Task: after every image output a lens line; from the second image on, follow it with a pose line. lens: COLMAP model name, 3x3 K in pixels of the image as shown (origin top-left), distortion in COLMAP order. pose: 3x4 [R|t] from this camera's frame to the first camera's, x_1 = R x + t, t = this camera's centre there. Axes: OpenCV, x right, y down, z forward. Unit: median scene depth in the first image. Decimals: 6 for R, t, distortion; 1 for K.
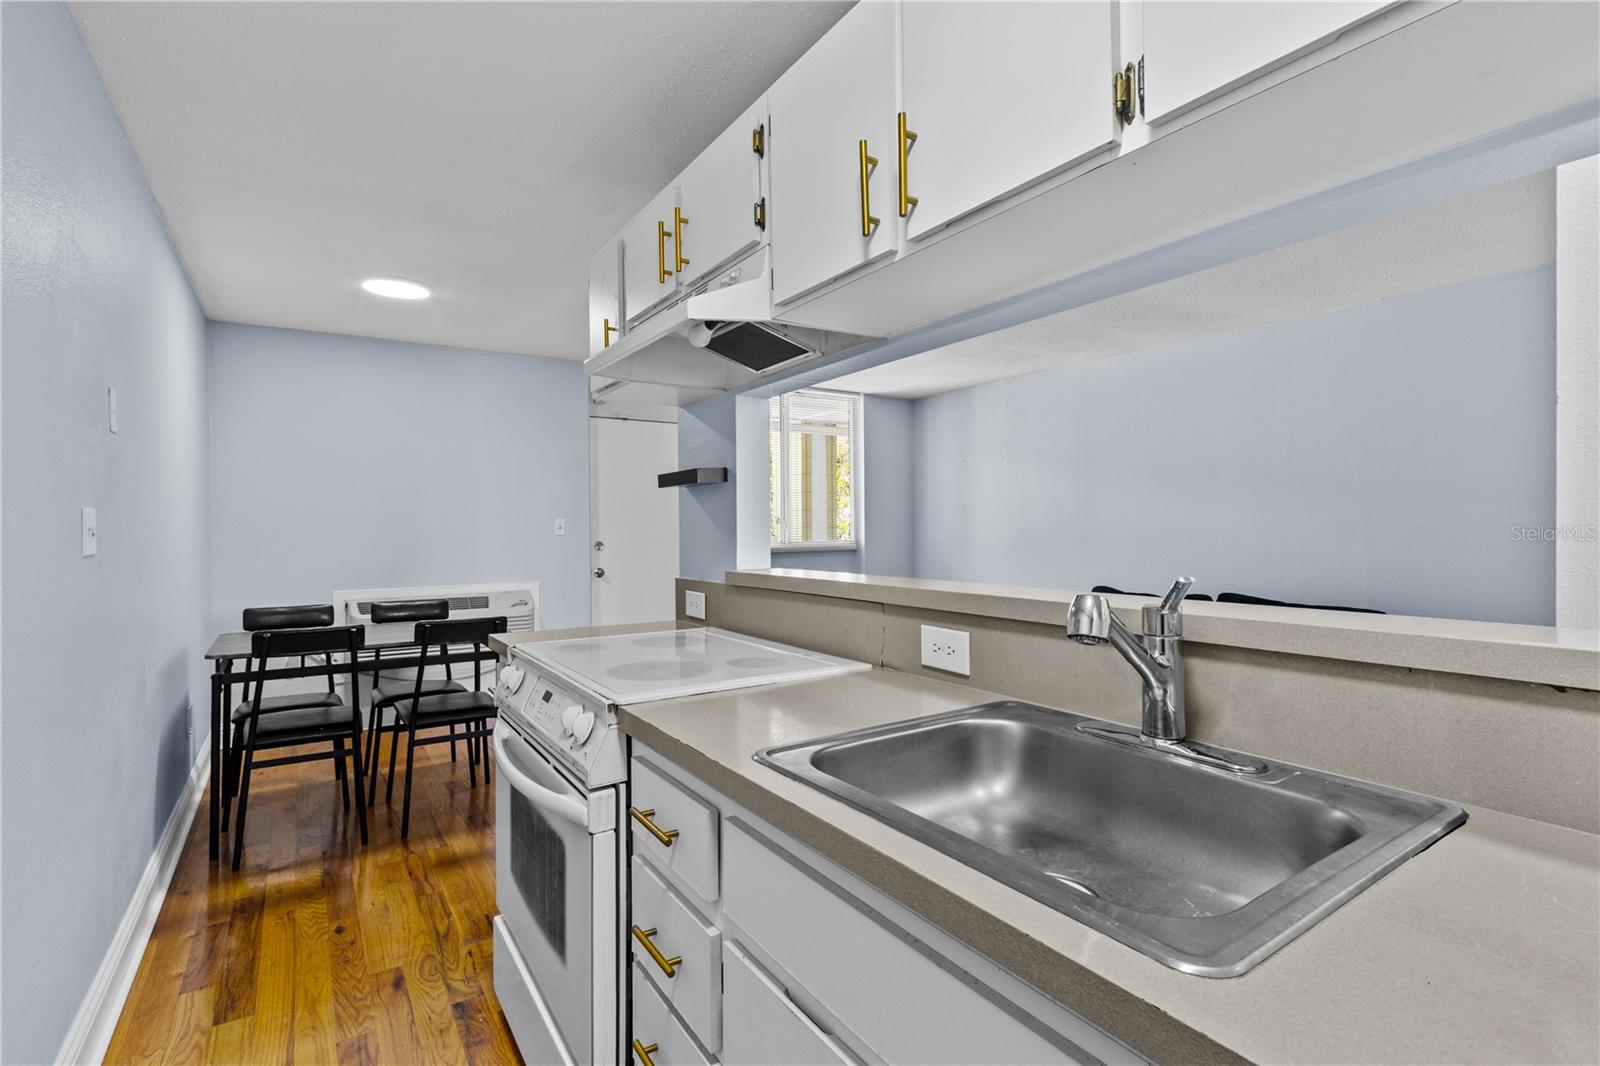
lens RADIAL K [[744.0, 0, 793.0], [0, 744.0, 528.1], [0, 0, 1]] dist [0.010715, -0.003253]
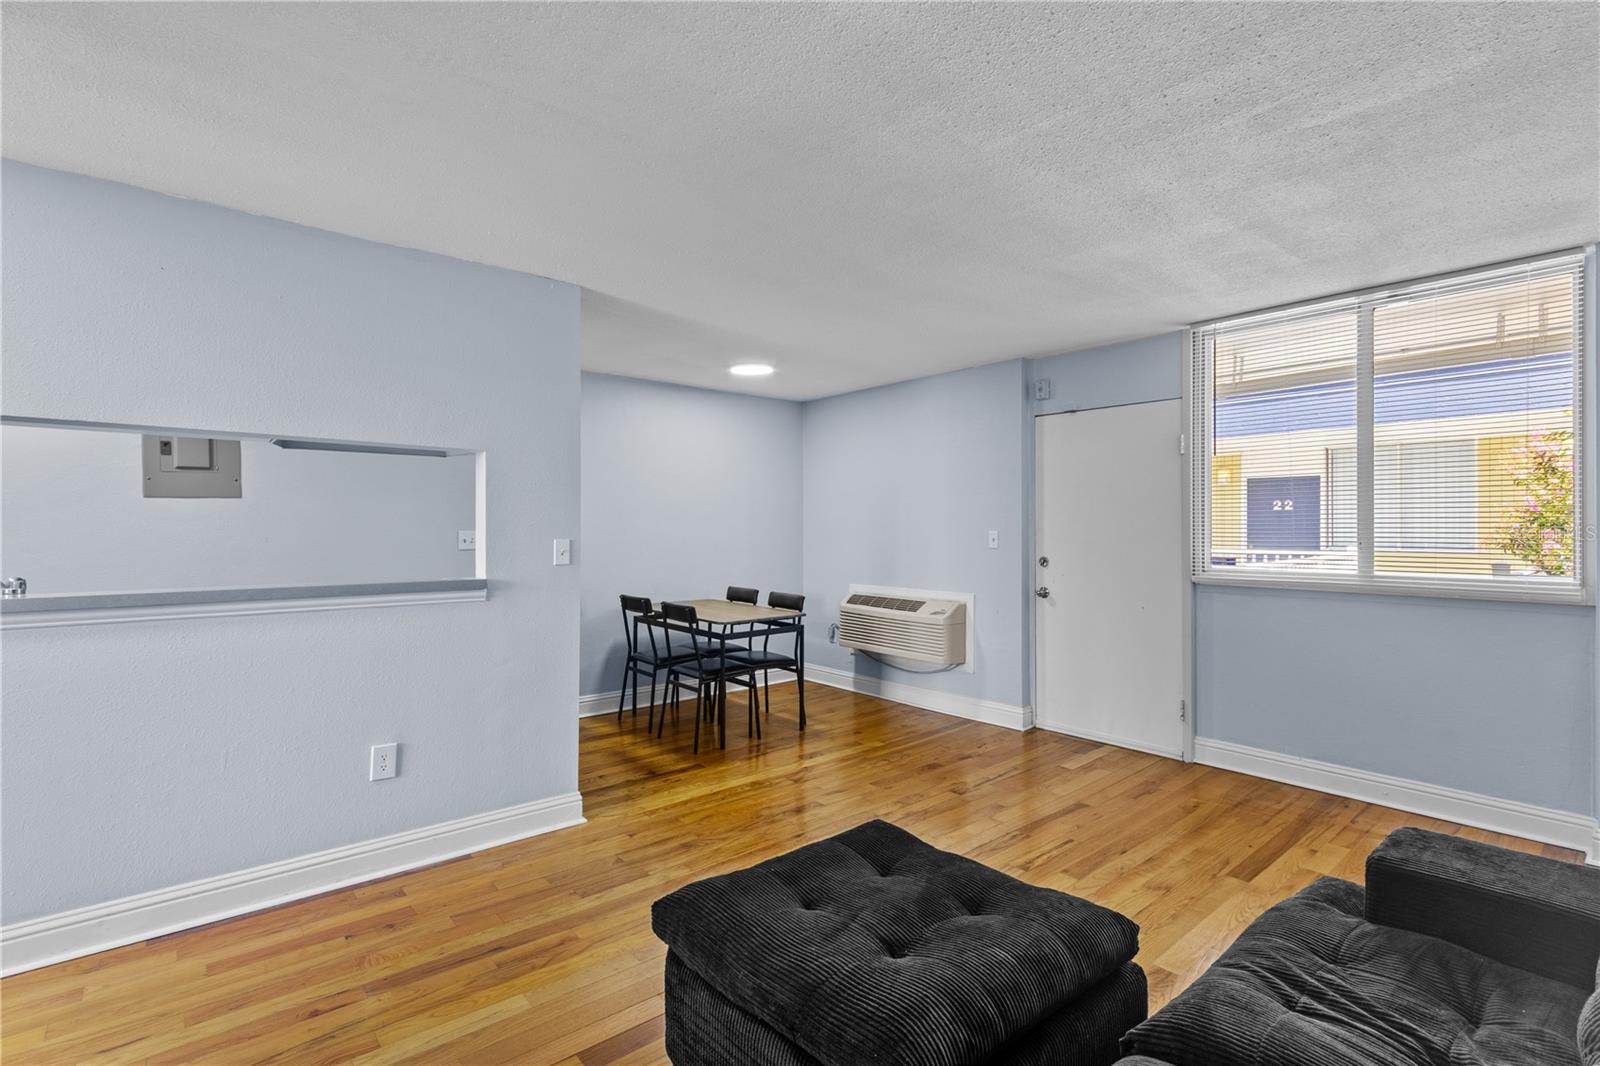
lens RADIAL K [[744.0, 0, 788.0], [0, 744.0, 529.7], [0, 0, 1]] dist [0.010715, -0.003253]
pose [[0.118437, 0.004784, -0.992950, 0.468441], [-0.008892, 0.999953, 0.003757, -0.011980], [0.992922, 0.008384, 0.118474, 0.487123]]
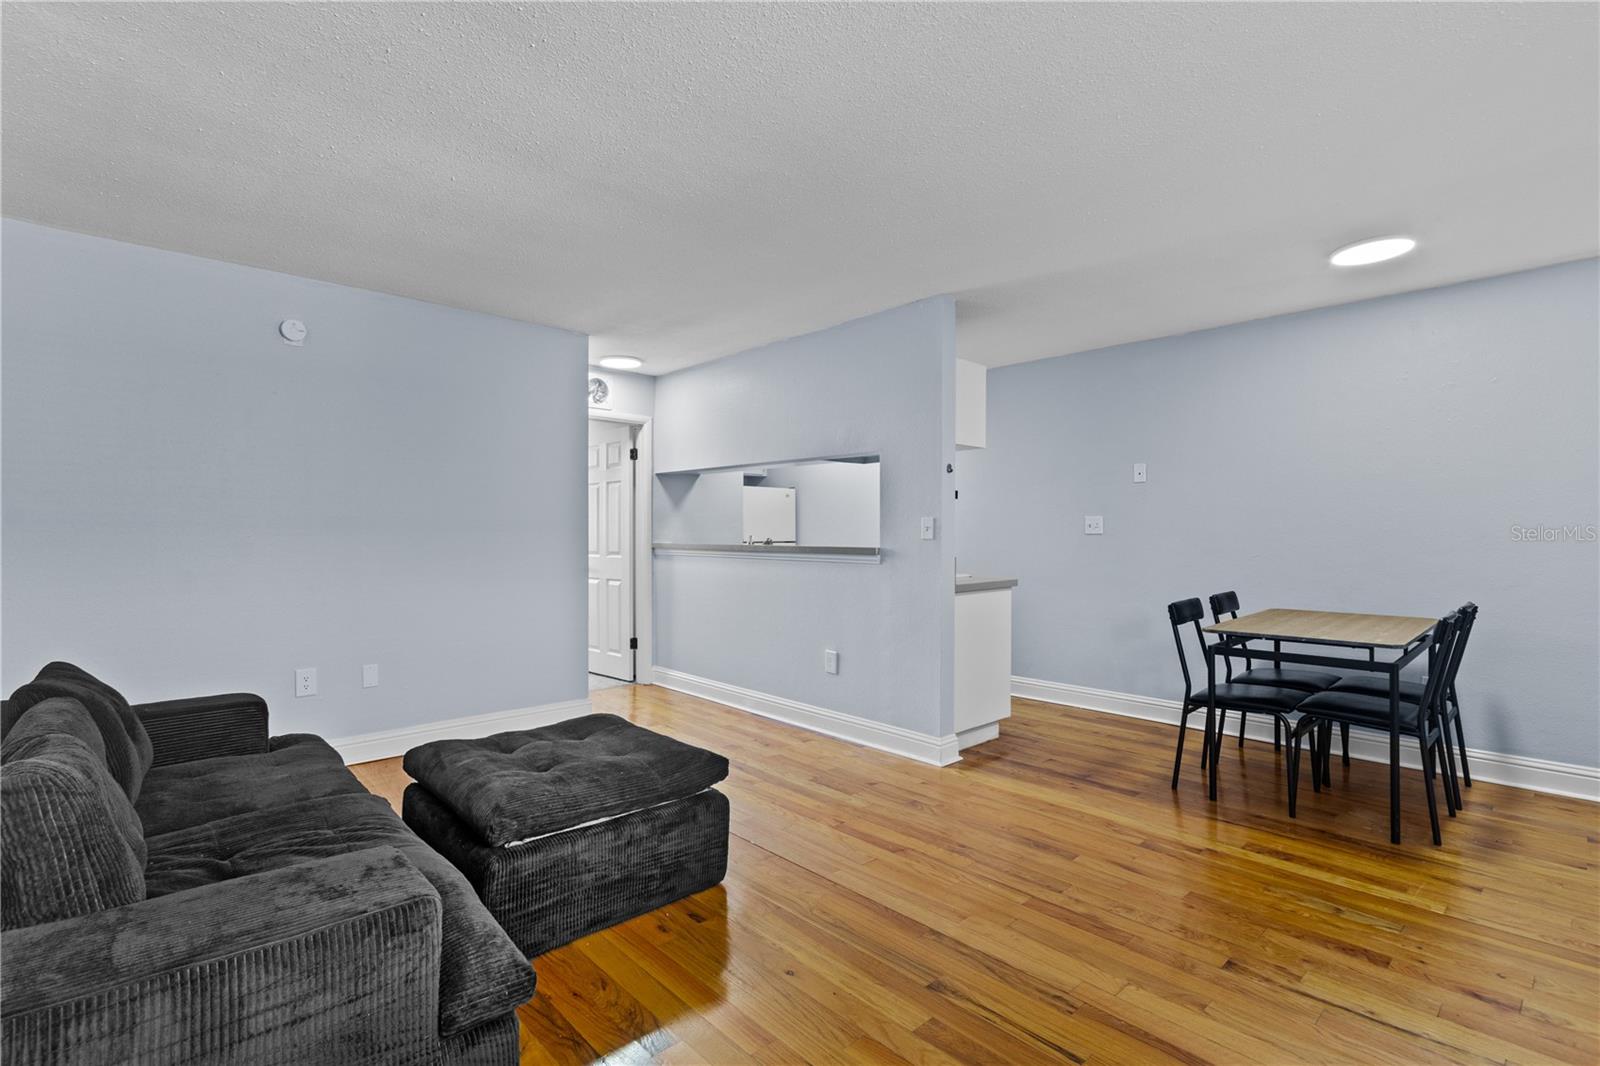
lens RADIAL K [[744.0, 0, 790.2], [0, 744.0, 526.8], [0, 0, 1]] dist [0.010715, -0.003253]
pose [[-0.987068, 0.003028, -0.160273, 0.158504], [0.003008, 0.999995, 0.000368, 0.004428], [0.160273, -0.000119, -0.987073, 0.955174]]
